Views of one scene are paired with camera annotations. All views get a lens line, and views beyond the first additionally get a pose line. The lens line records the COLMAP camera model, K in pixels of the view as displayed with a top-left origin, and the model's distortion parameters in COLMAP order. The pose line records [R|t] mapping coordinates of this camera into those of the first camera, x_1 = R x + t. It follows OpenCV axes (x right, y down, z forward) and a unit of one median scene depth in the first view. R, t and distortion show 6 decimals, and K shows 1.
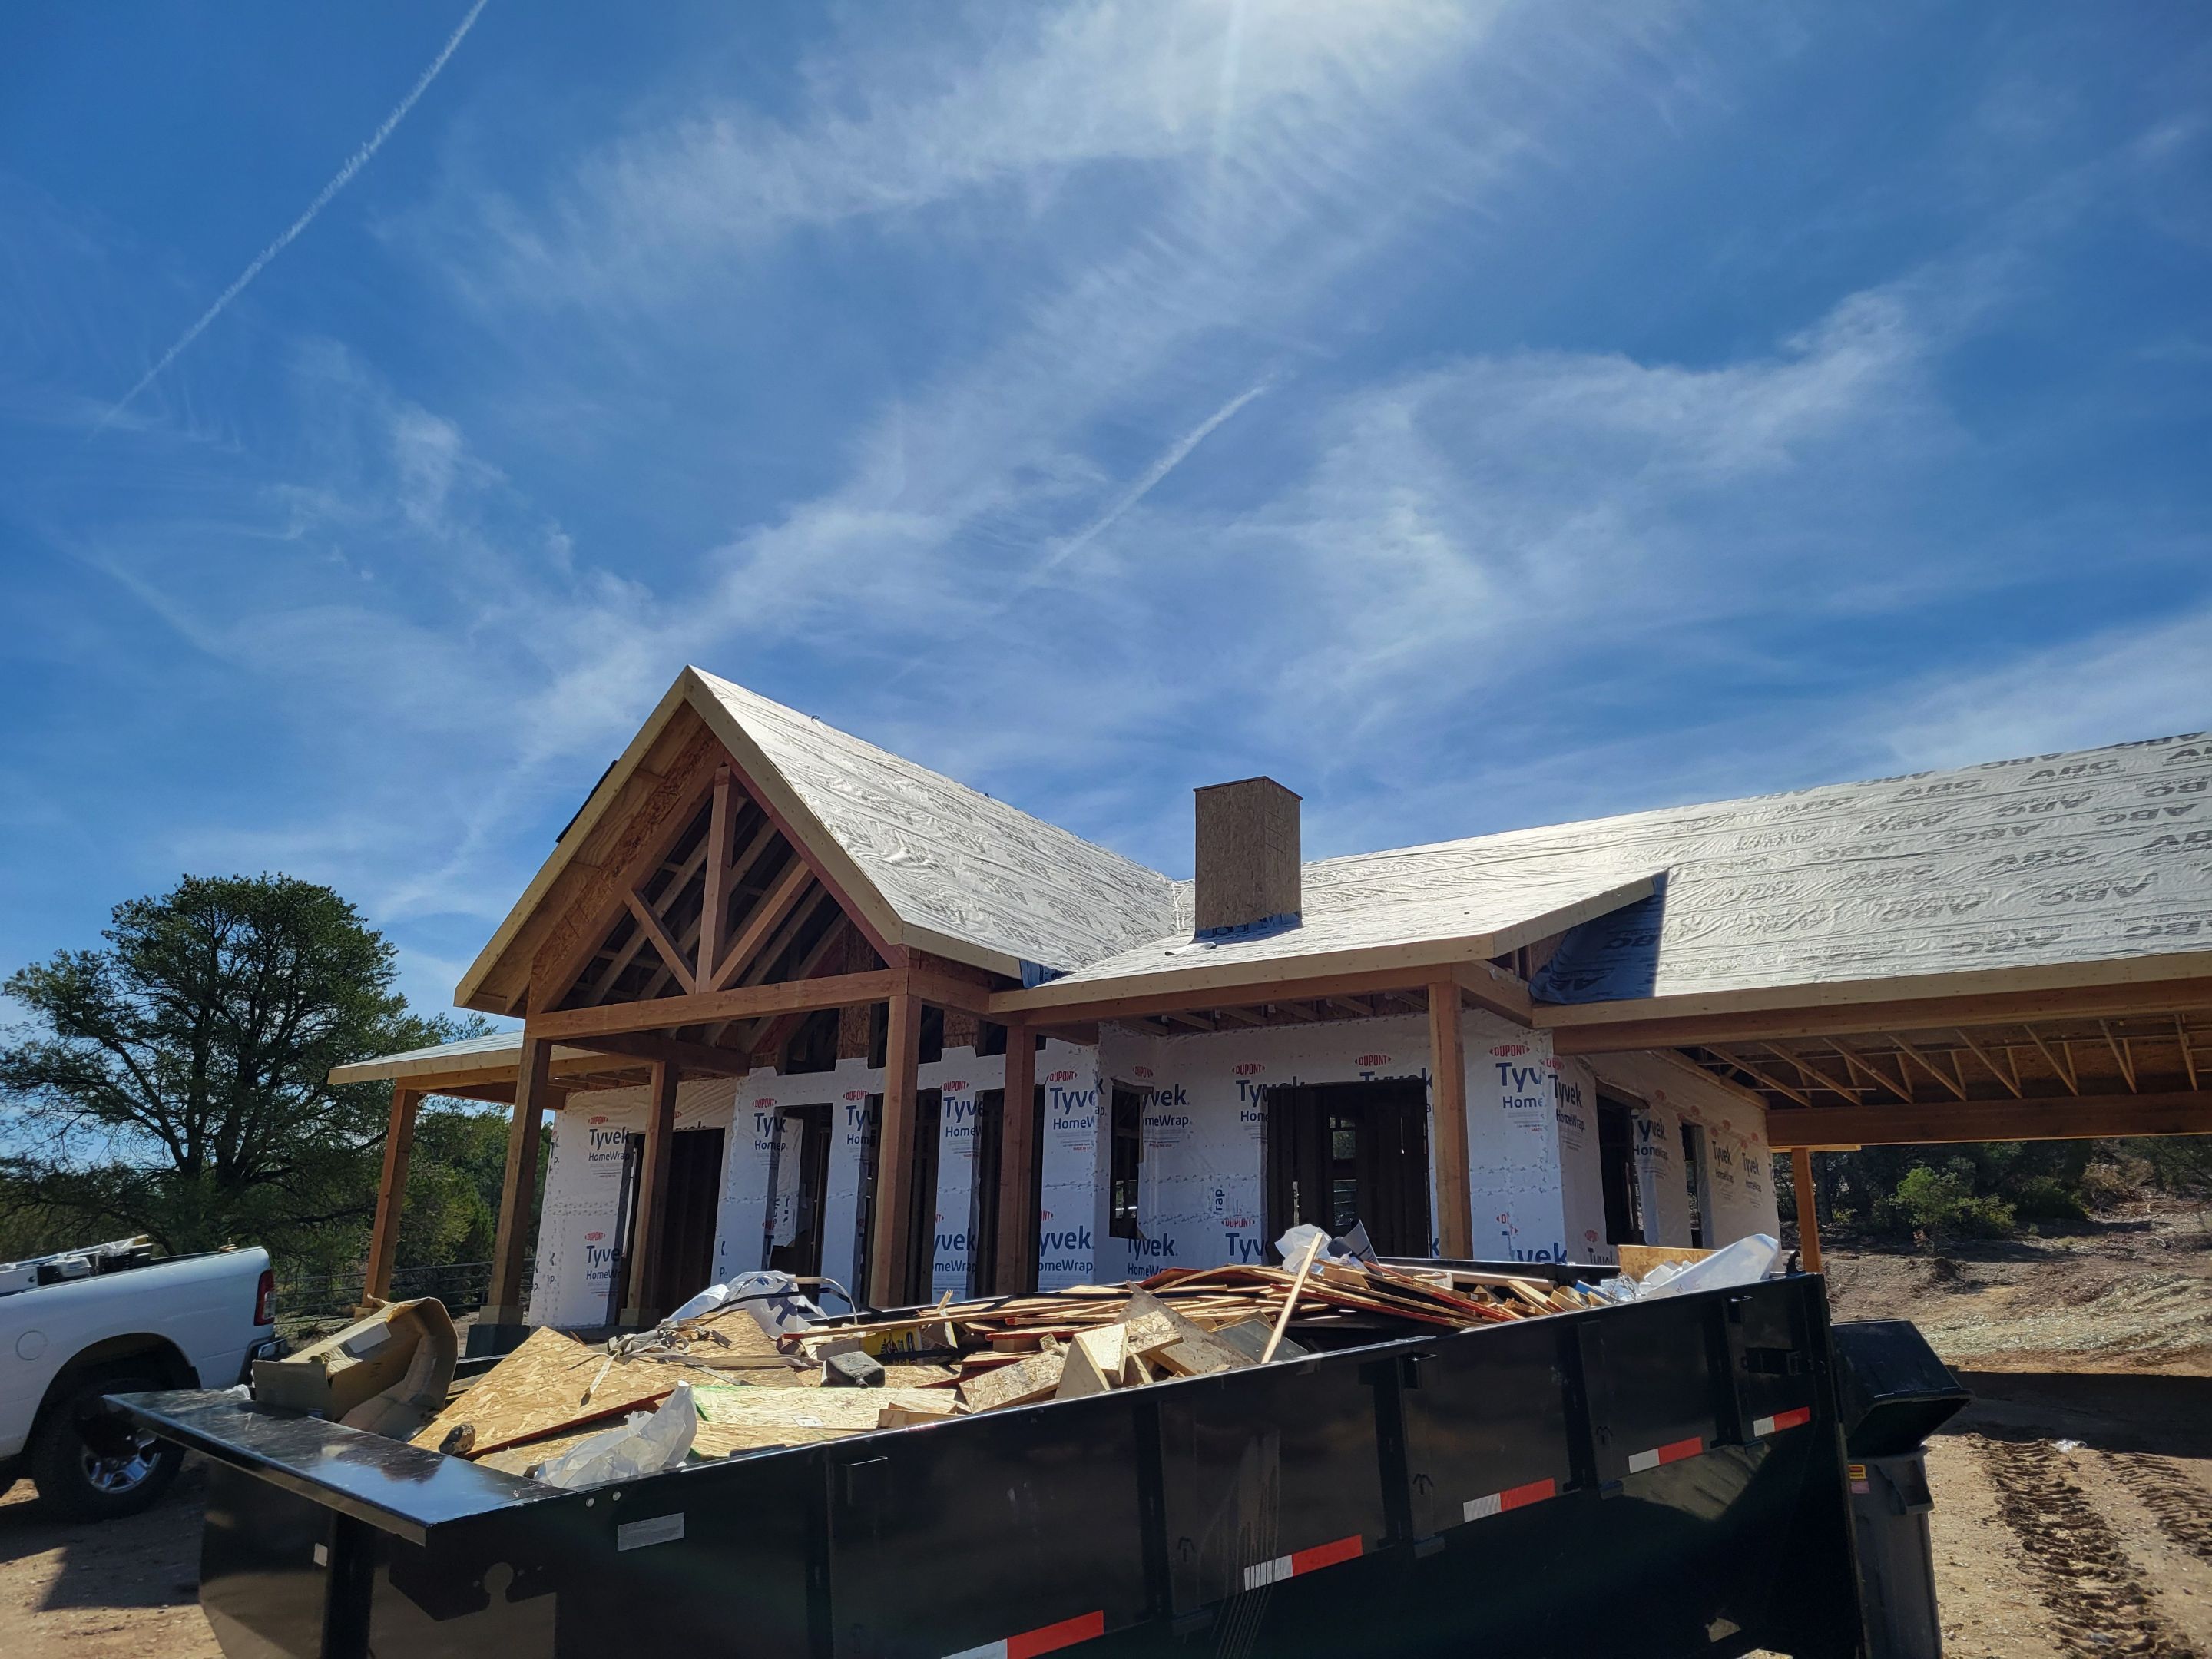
lens RADIAL K [[1646.1, 0, 1122.6], [0, 1646.1, 833.9], [0, 0, 1]] dist [0.057607, -0.023825]
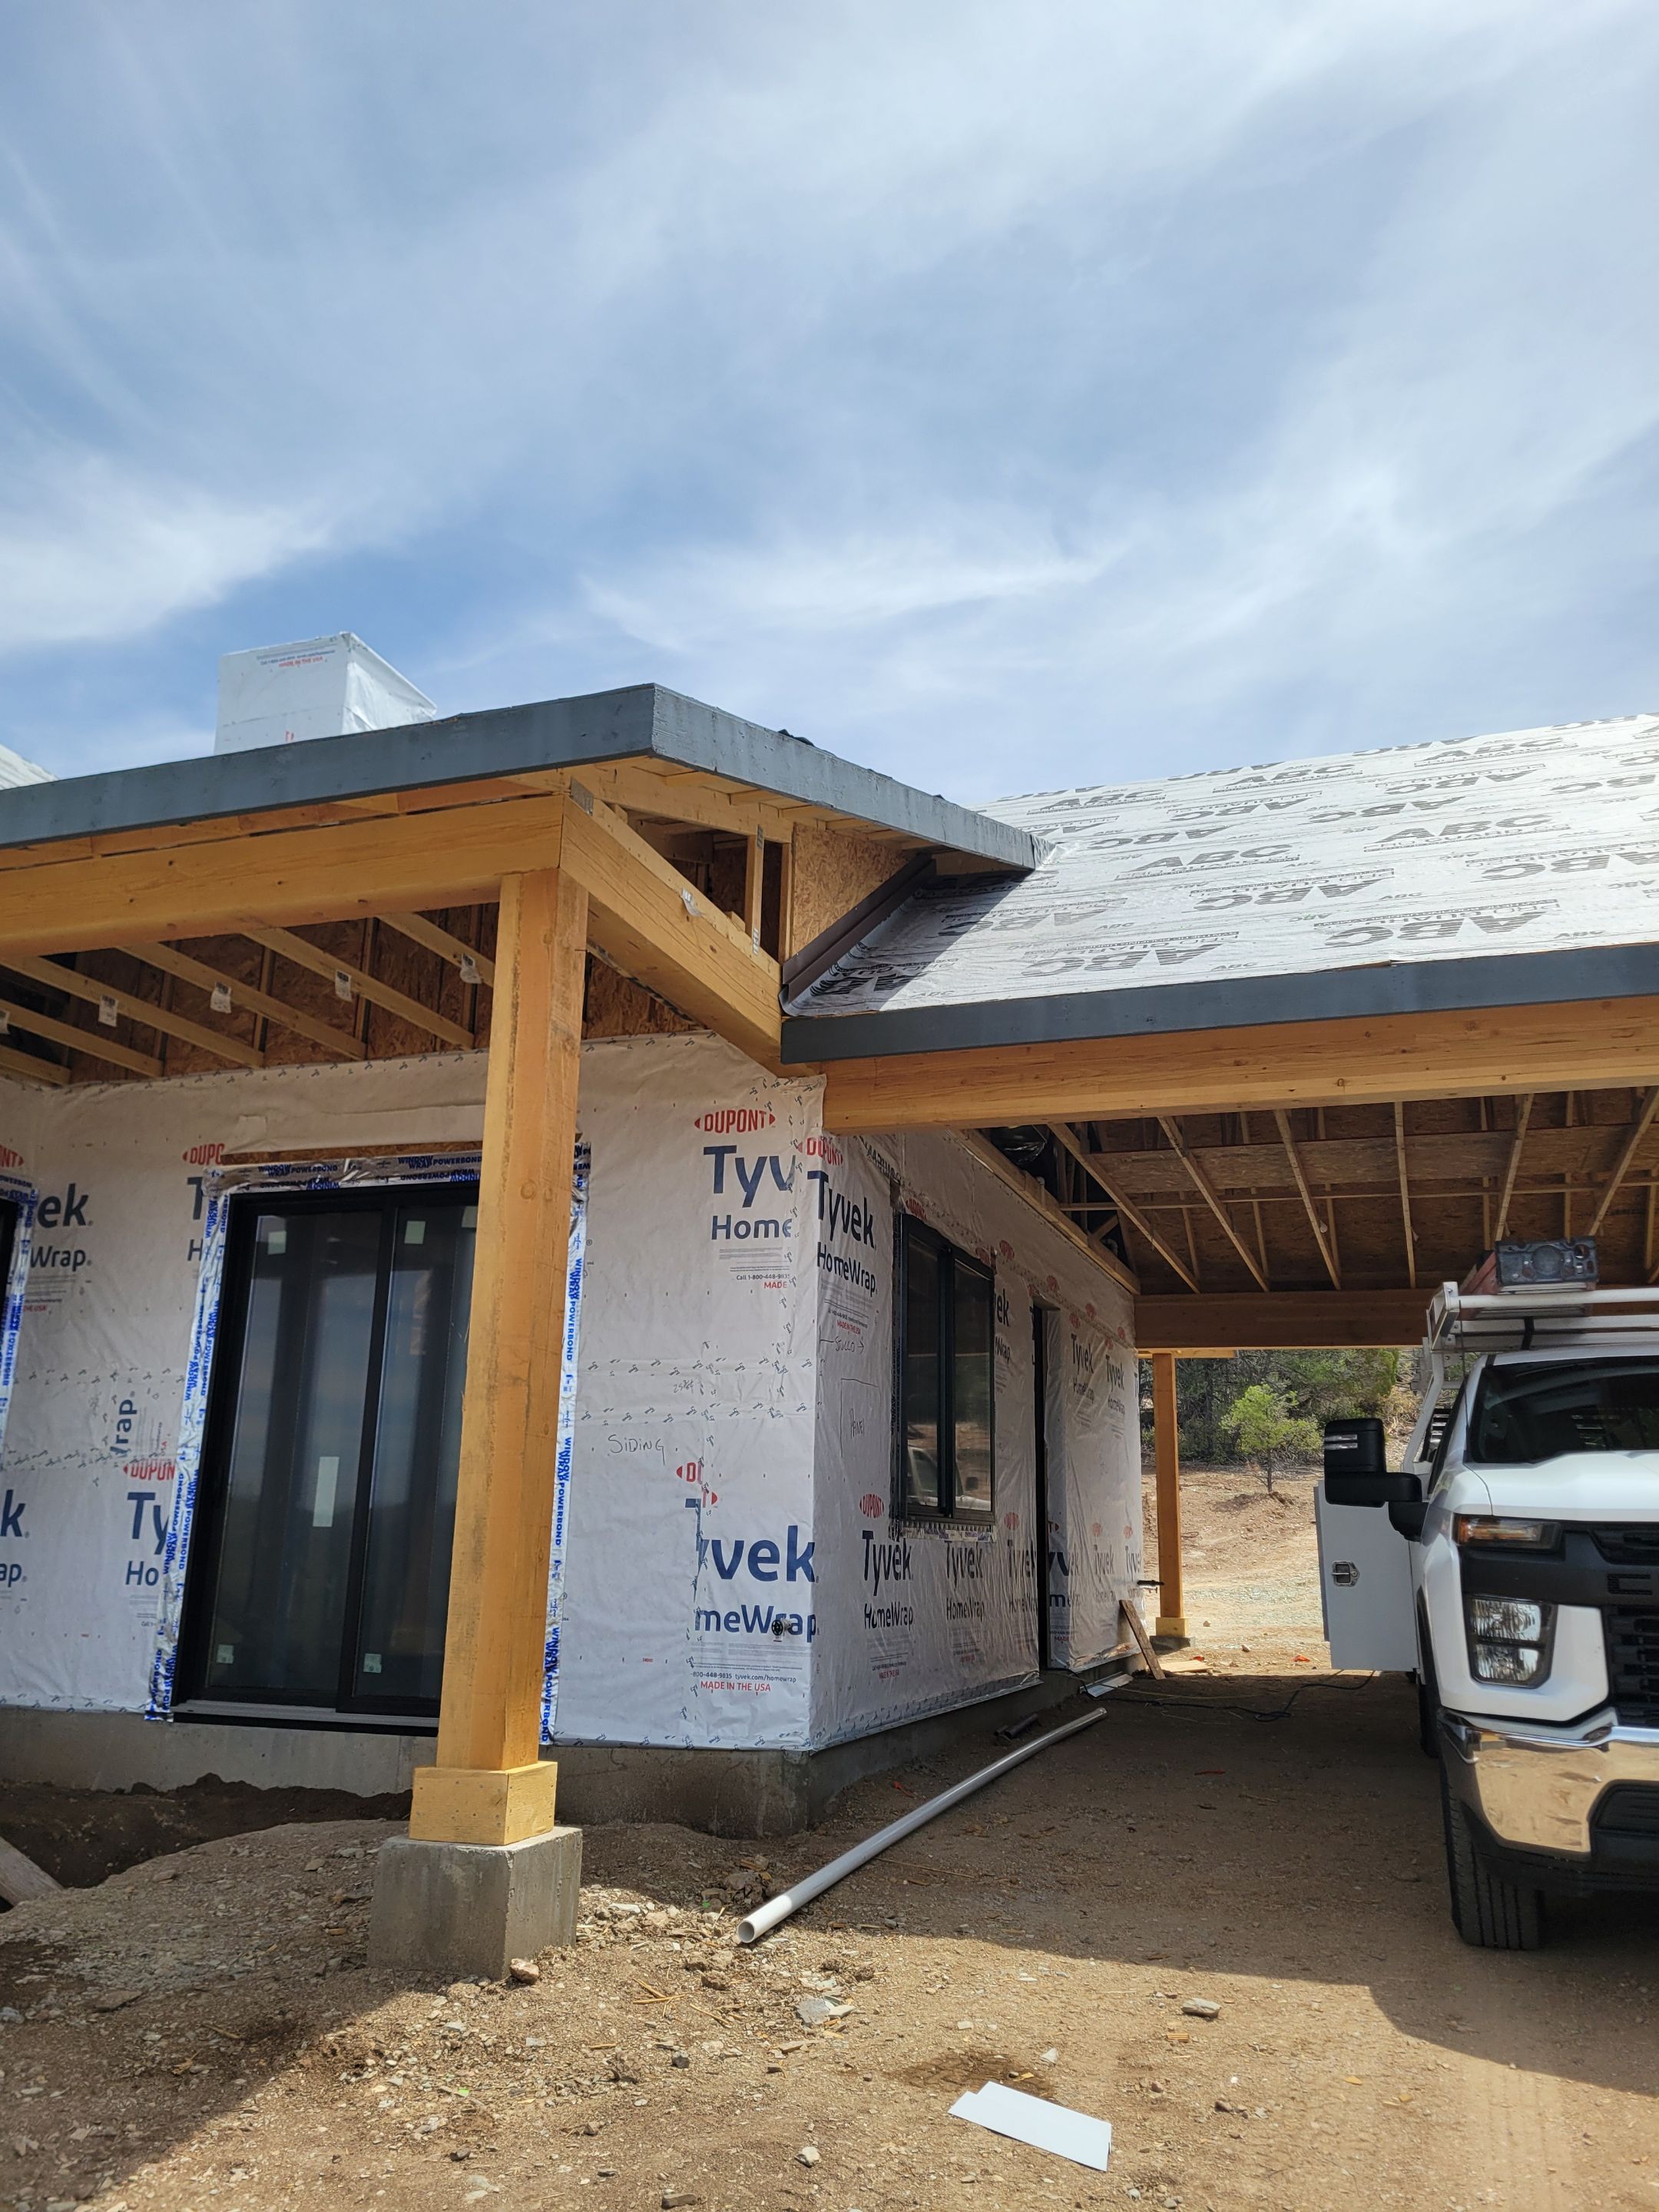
lens RADIAL K [[1646.1, 0, 841.5], [0, 1646.1, 1119.5], [0, 0, 1]] dist [0.057607, -0.023825]
pose [[0.970591, 0.060247, 0.233076, 0.125215], [-0.070851, 0.996786, 0.037388, 0.090393], [-0.230074, -0.052803, 0.971740, 0.434420]]
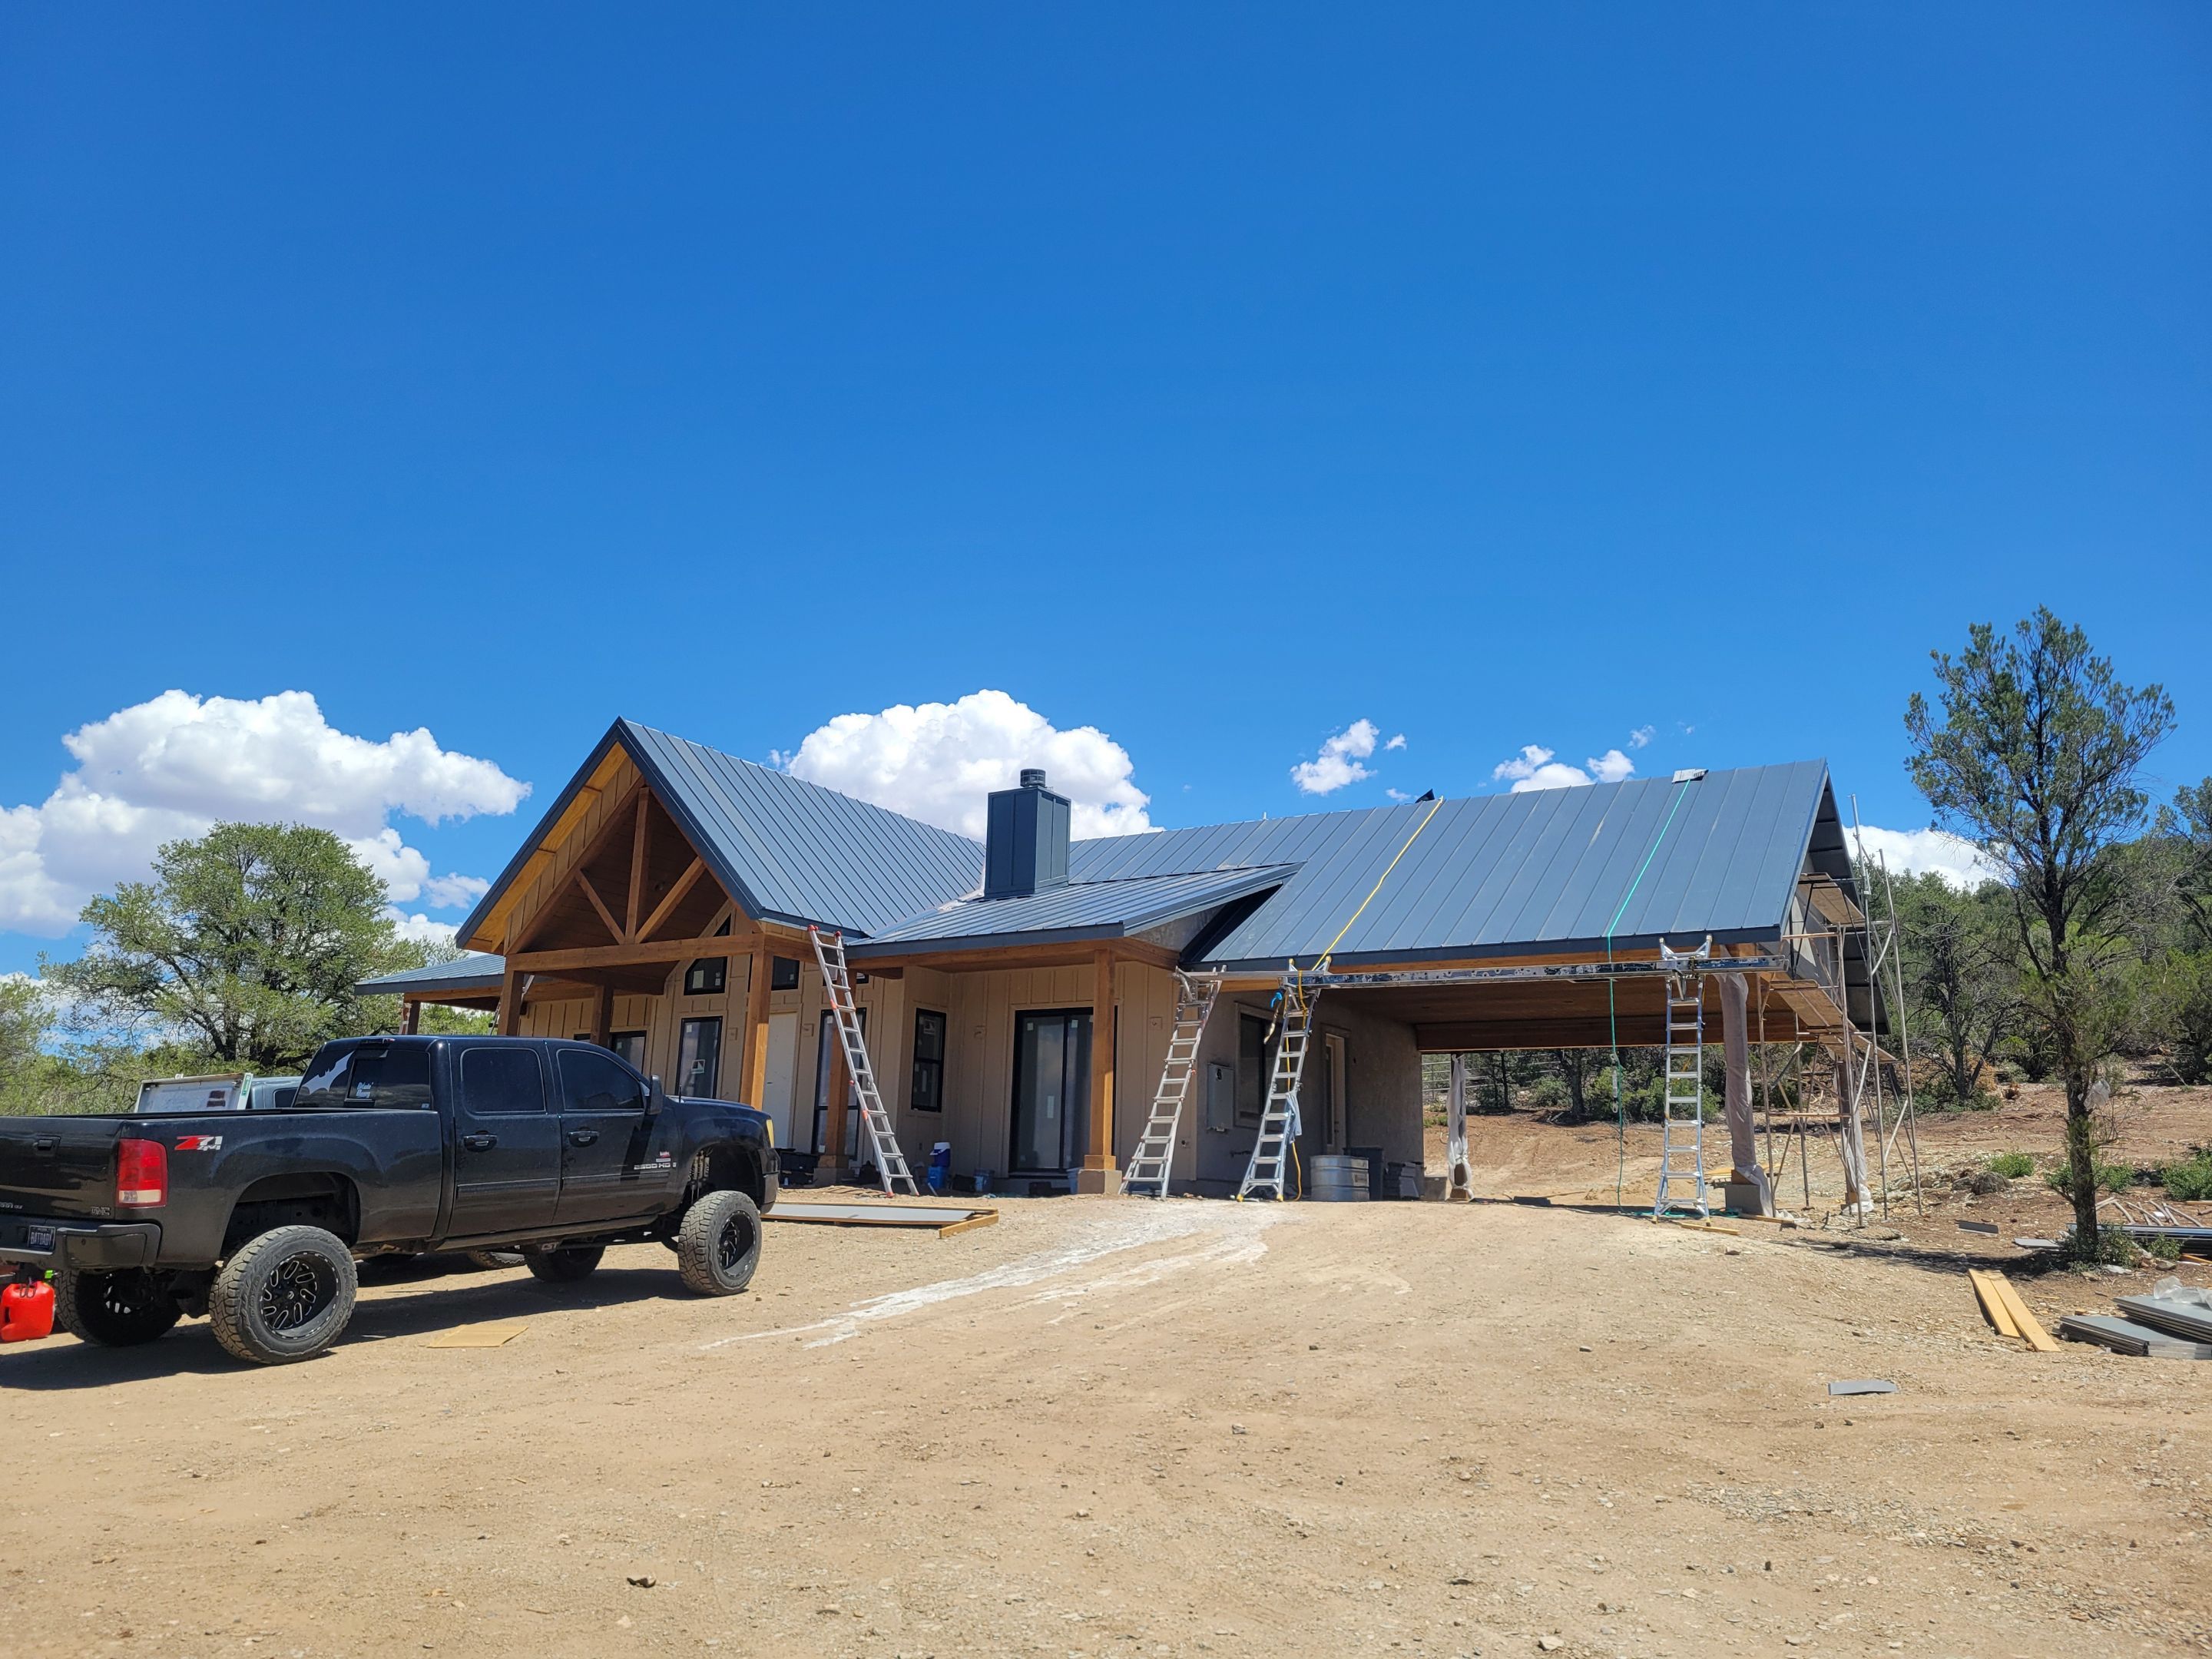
lens RADIAL K [[1646.1, 0, 1105.5], [0, 1646.1, 827.2], [0, 0, 1]] dist [0.057607, -0.023825]
pose [[0.999469, 0.014256, 0.029297, 0.105269], [-0.015977, 0.998107, 0.059395, -0.085208], [-0.028395, -0.059832, 0.997805, -0.402617]]
